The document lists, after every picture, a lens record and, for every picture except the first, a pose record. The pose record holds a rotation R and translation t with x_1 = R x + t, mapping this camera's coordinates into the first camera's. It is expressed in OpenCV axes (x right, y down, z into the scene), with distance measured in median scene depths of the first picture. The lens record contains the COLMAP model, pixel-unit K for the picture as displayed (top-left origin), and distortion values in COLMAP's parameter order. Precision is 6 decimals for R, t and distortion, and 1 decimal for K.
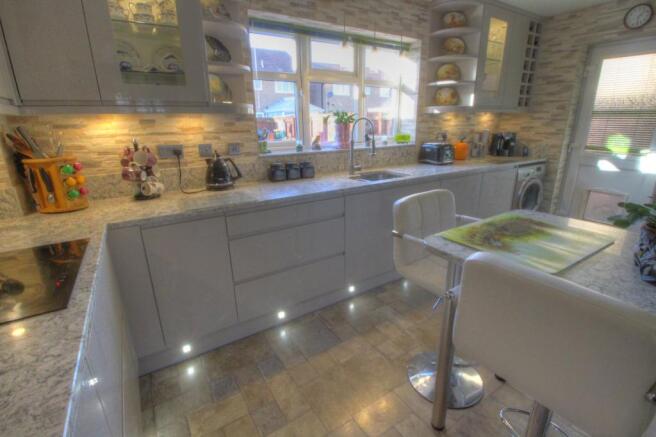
lens RADIAL K [[301.8, 0, 328.0], [0, 301.8, 218.5], [0, 0, 1]] dist [-0.000058, -0.011106]
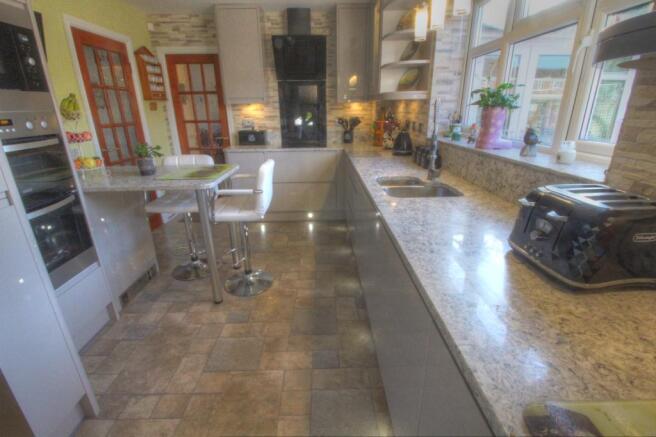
lens RADIAL K [[301.8, 0, 328.0], [0, 301.8, 218.5], [0, 0, 1]] dist [-0.000058, -0.011106]
pose [[-0.534301, 0.302349, -0.789371, 0.904395], [-0.230218, 0.846491, 0.480055, -0.392269], [0.813340, 0.438222, -0.382675, 1.254685]]
